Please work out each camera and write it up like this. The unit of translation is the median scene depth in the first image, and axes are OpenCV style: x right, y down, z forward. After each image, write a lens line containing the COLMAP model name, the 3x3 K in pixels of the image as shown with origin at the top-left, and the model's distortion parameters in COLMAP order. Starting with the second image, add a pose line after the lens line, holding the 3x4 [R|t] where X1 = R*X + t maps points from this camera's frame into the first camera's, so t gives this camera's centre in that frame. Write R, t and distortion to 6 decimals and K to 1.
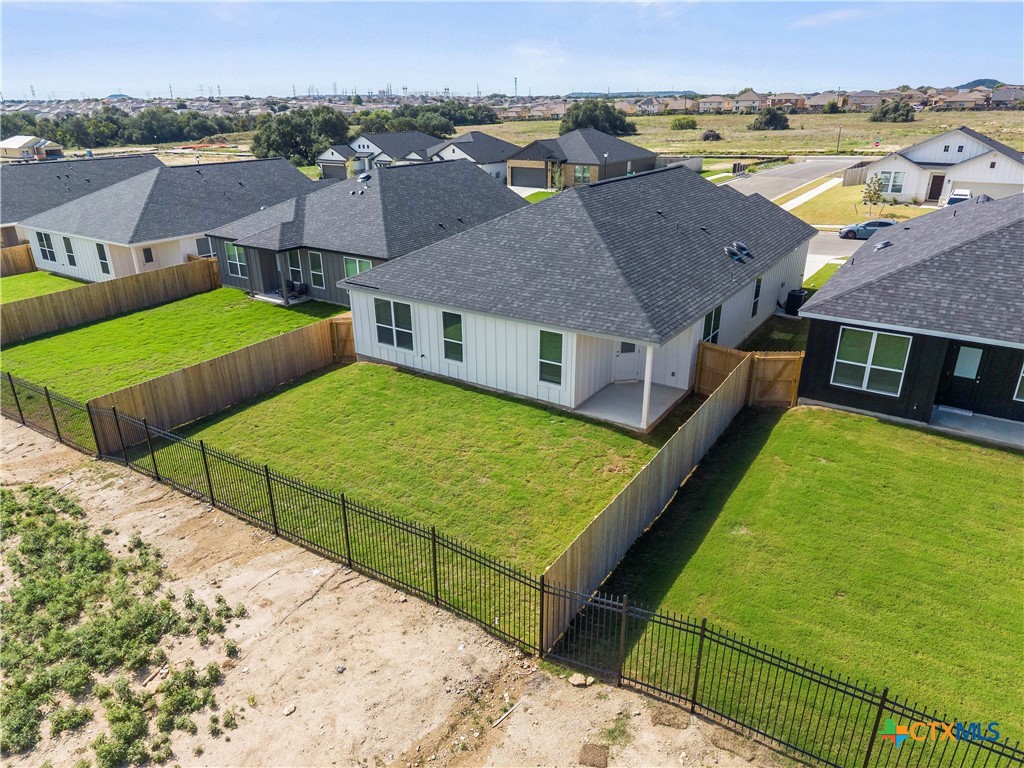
lens RADIAL K [[690.0, 0, 510.5], [0, 690.0, 385.6], [0, 0, 1]] dist [0.021766, -0.020869]
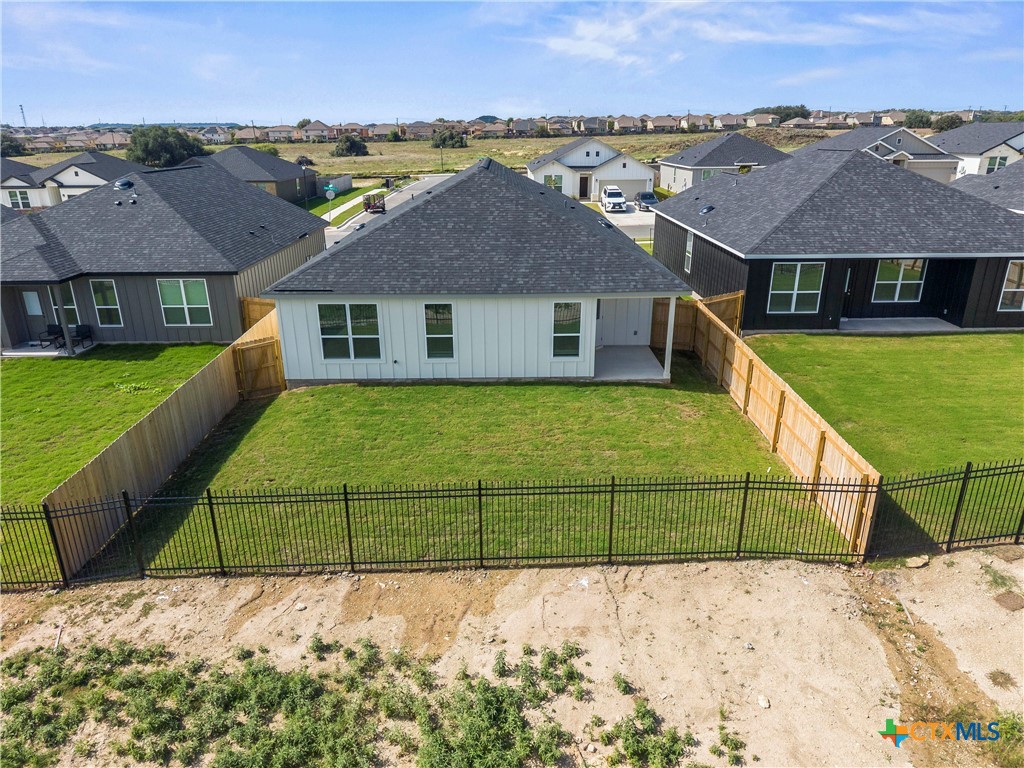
lens RADIAL K [[690.0, 0, 507.3], [0, 690.0, 387.3], [0, 0, 1]] dist [0.021766, -0.020869]
pose [[0.824927, -0.194344, 0.530778, -0.491723], [0.215645, 0.976217, 0.022289, -0.000873], [-0.522487, 0.096073, 0.847218, 0.203964]]
